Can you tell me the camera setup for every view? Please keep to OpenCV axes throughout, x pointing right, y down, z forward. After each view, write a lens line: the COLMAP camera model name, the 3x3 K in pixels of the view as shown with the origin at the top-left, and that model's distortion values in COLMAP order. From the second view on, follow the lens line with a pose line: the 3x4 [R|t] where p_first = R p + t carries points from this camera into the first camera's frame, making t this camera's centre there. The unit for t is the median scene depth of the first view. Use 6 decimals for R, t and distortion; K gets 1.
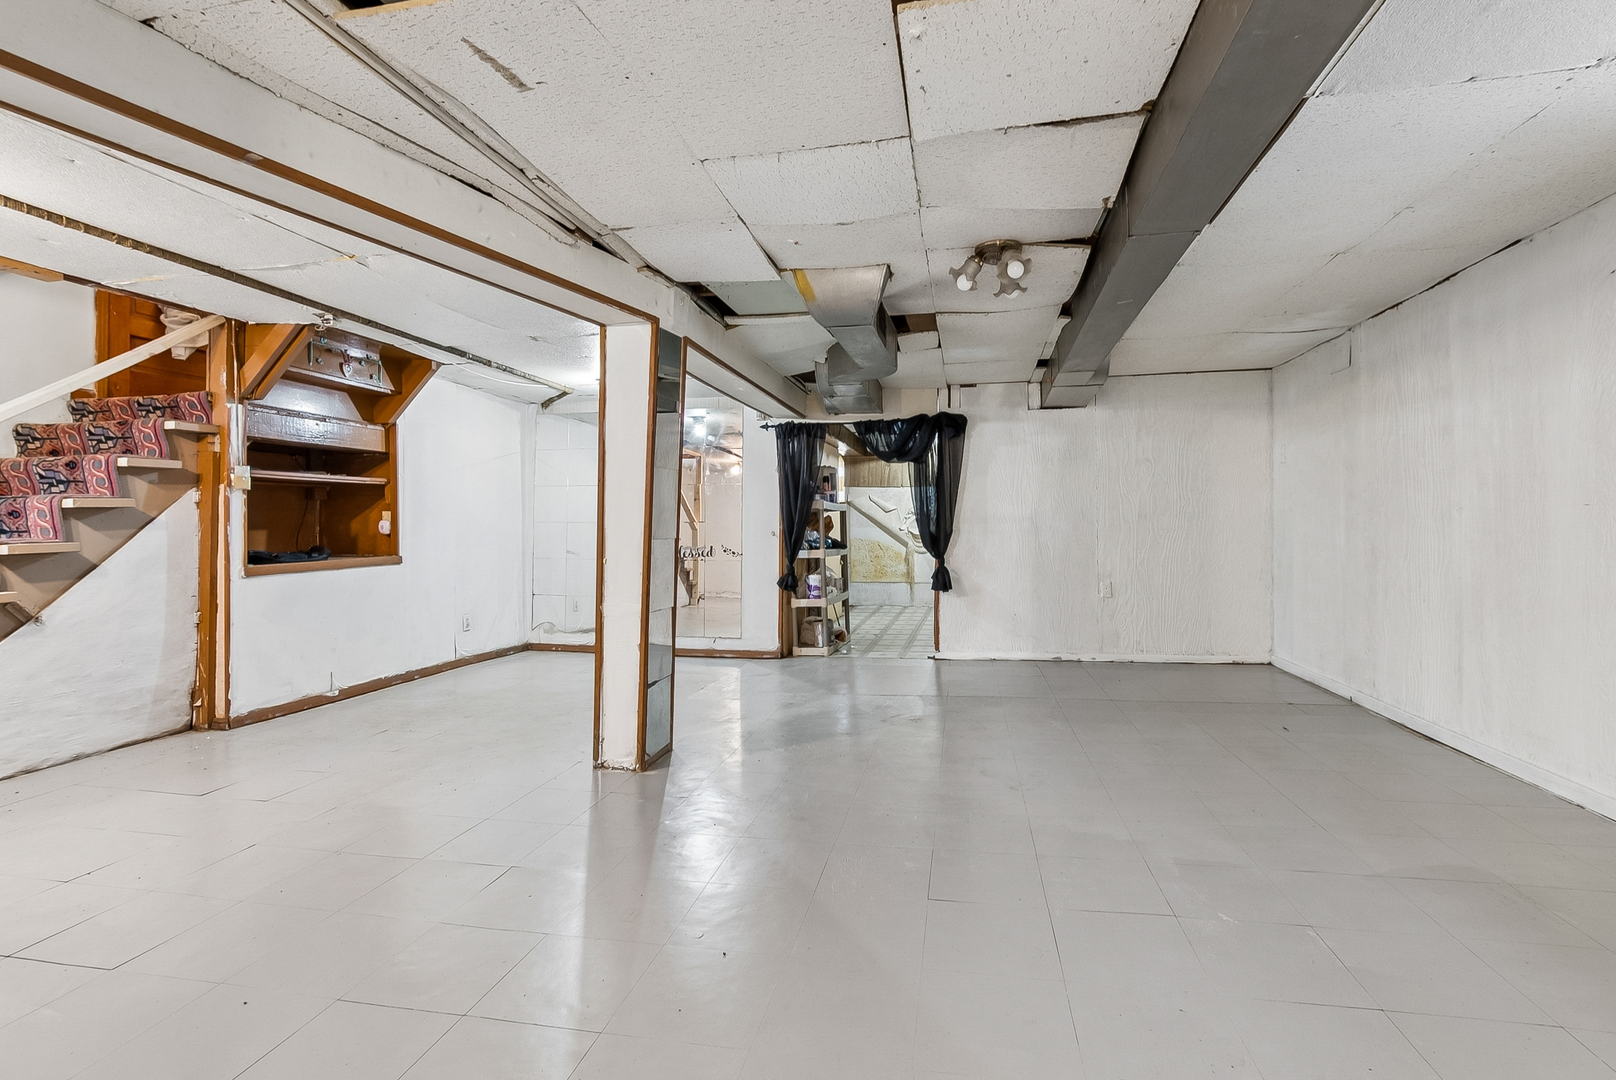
lens RADIAL K [[723.9, 0, 820.2], [0, 723.9, 541.7], [0, 0, 1]] dist [-0.002758, 0.000185]
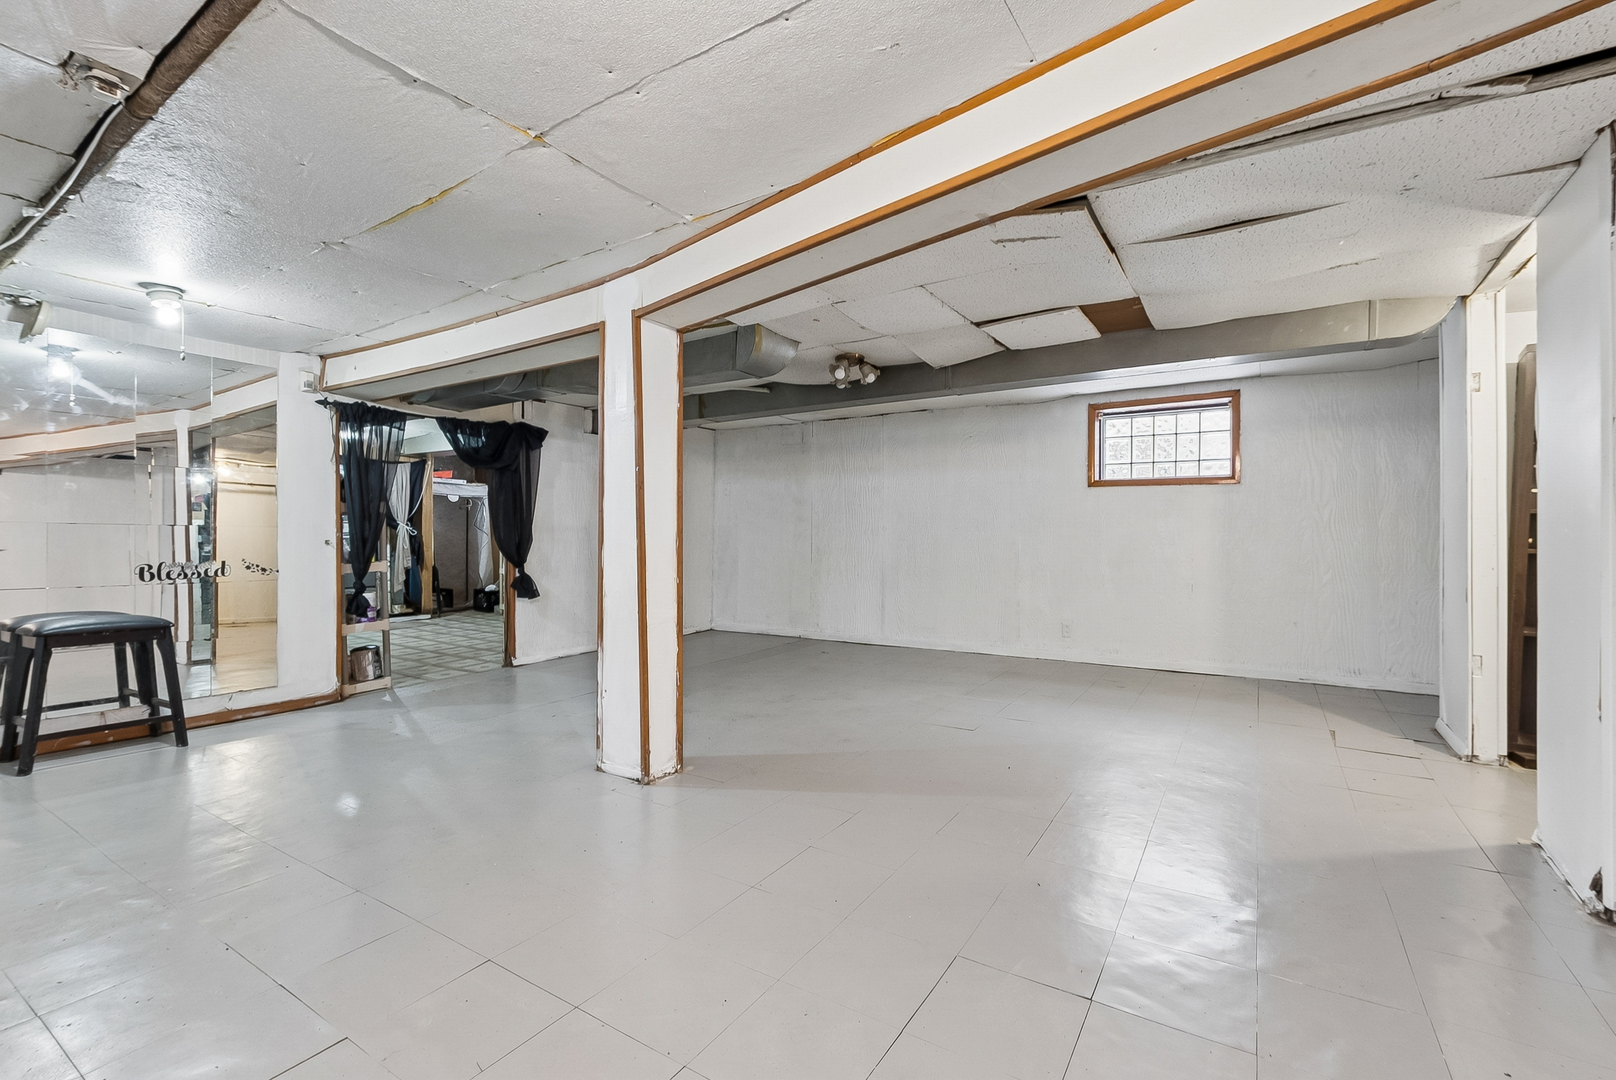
lens RADIAL K [[723.9, 0, 820.2], [0, 723.9, 541.7], [0, 0, 1]] dist [-0.002758, 0.000185]
pose [[0.363845, 0.002245, 0.931457, -0.624793], [0.014949, 0.999854, -0.008250, 0.003558], [-0.931340, 0.016926, 0.363758, 0.242966]]
